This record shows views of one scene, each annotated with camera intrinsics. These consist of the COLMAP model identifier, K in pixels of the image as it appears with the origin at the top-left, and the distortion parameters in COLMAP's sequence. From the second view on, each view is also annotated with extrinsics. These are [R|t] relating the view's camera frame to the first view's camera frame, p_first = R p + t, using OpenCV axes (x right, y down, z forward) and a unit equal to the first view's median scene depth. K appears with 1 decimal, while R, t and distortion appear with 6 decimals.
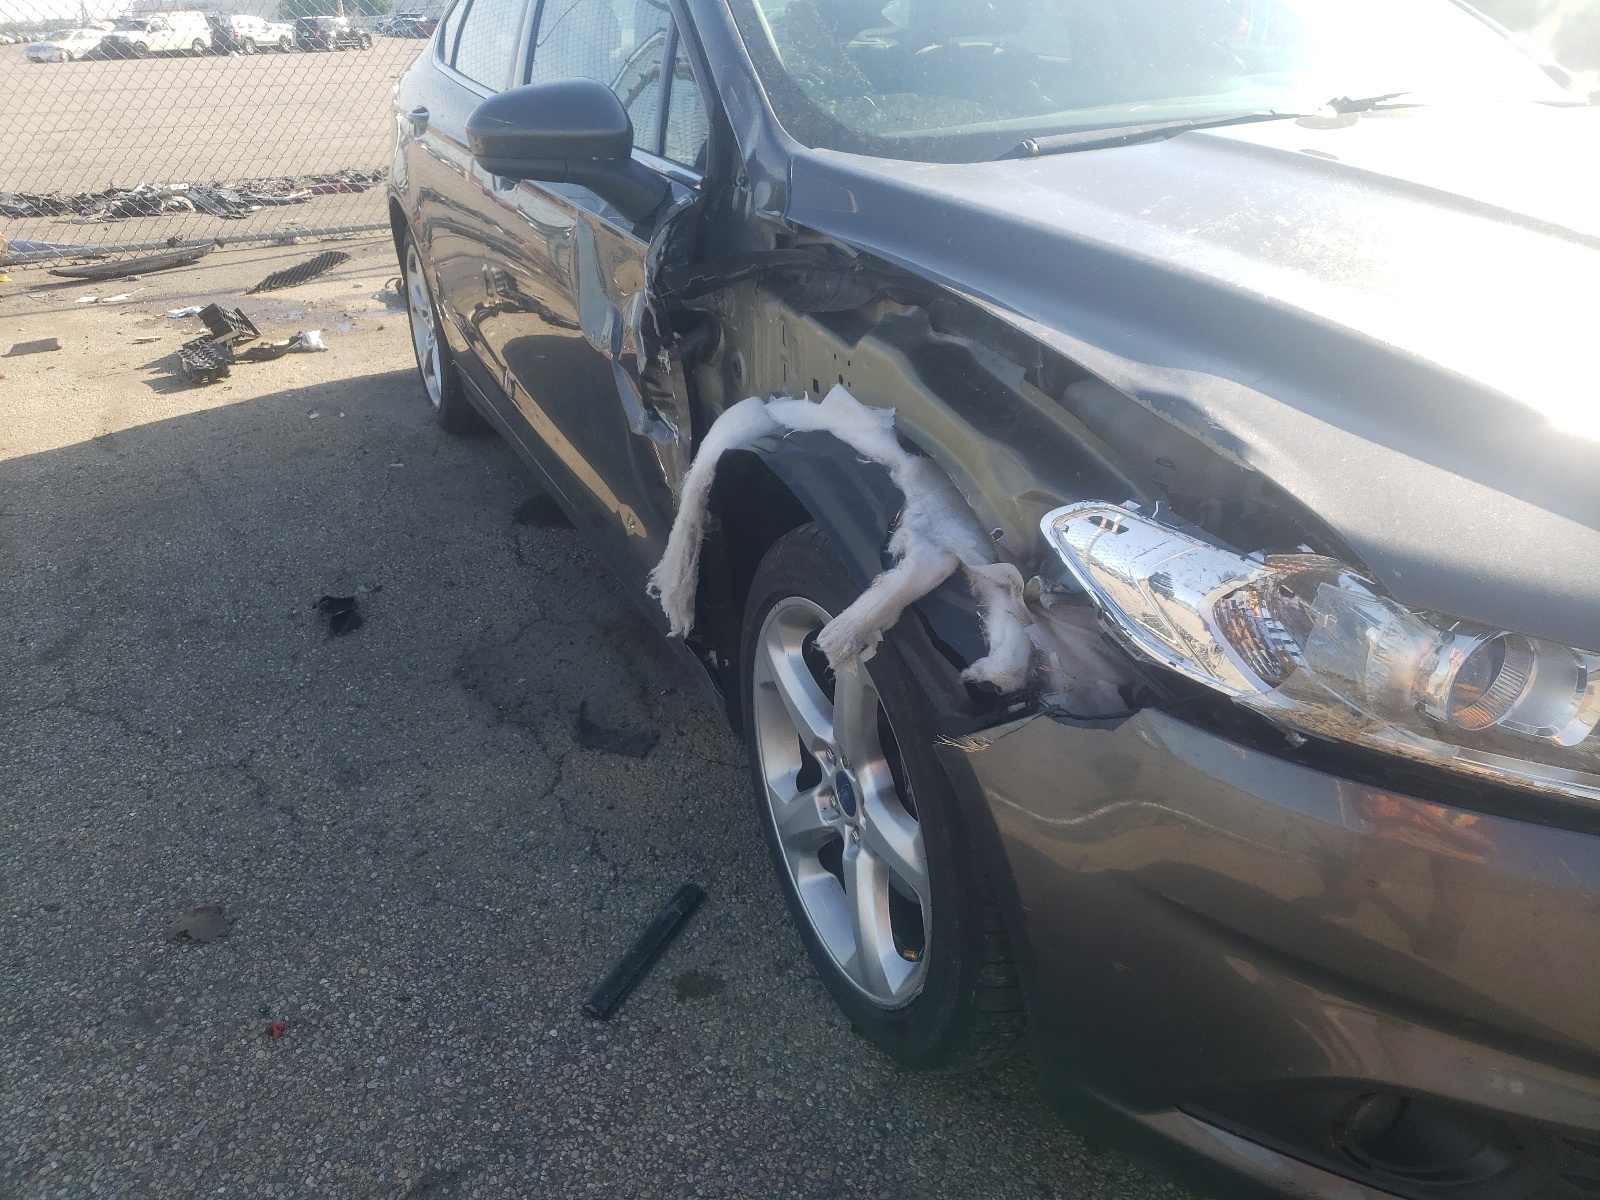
lens RADIAL K [[1200.5, 0, 804.6], [0, 1200.5, 561.6], [0, 0, 1]] dist [0.150373, -0.377160]
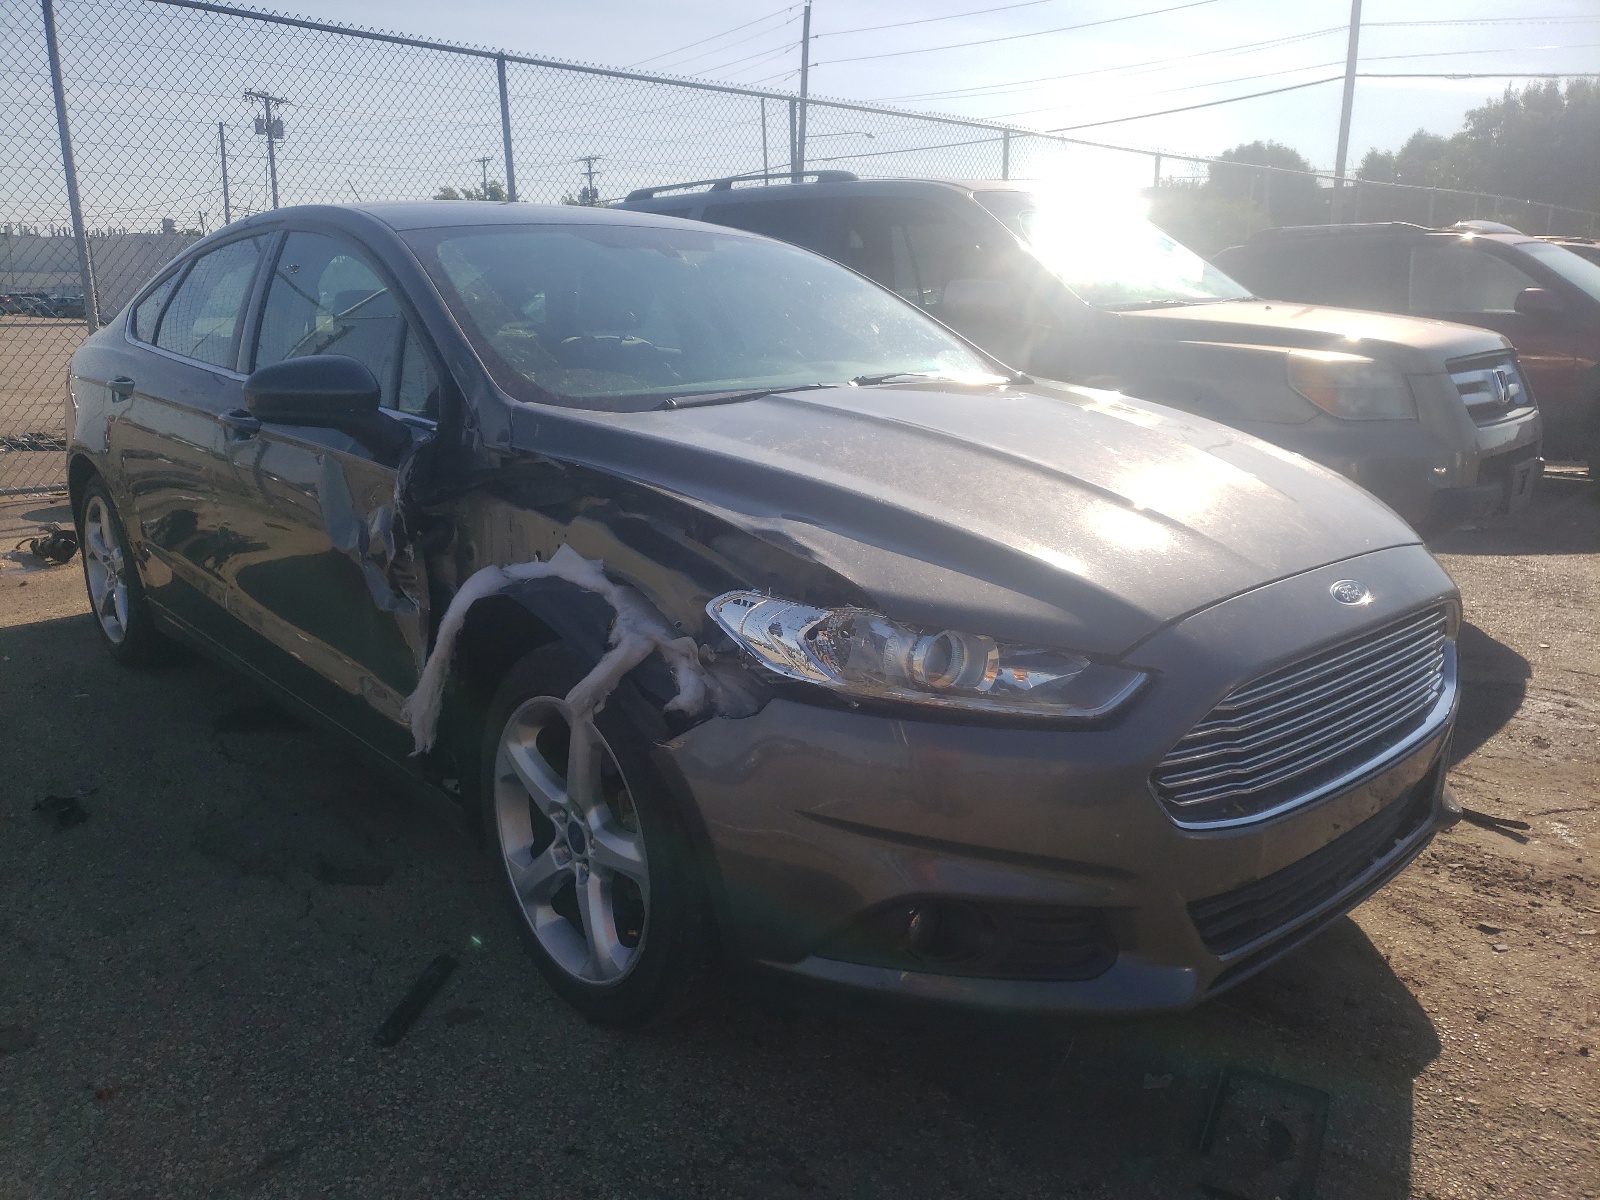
lens RADIAL K [[1421.9, 0, 800.0], [0, 1421.9, 600.0], [0, 0, 1]] dist [0.033436, -0.103399]
pose [[0.953105, -0.026659, 0.301464, -0.208865], [0.091518, 0.974865, -0.203133, 0.282391], [-0.288471, 0.221196, 0.931588, -0.669219]]
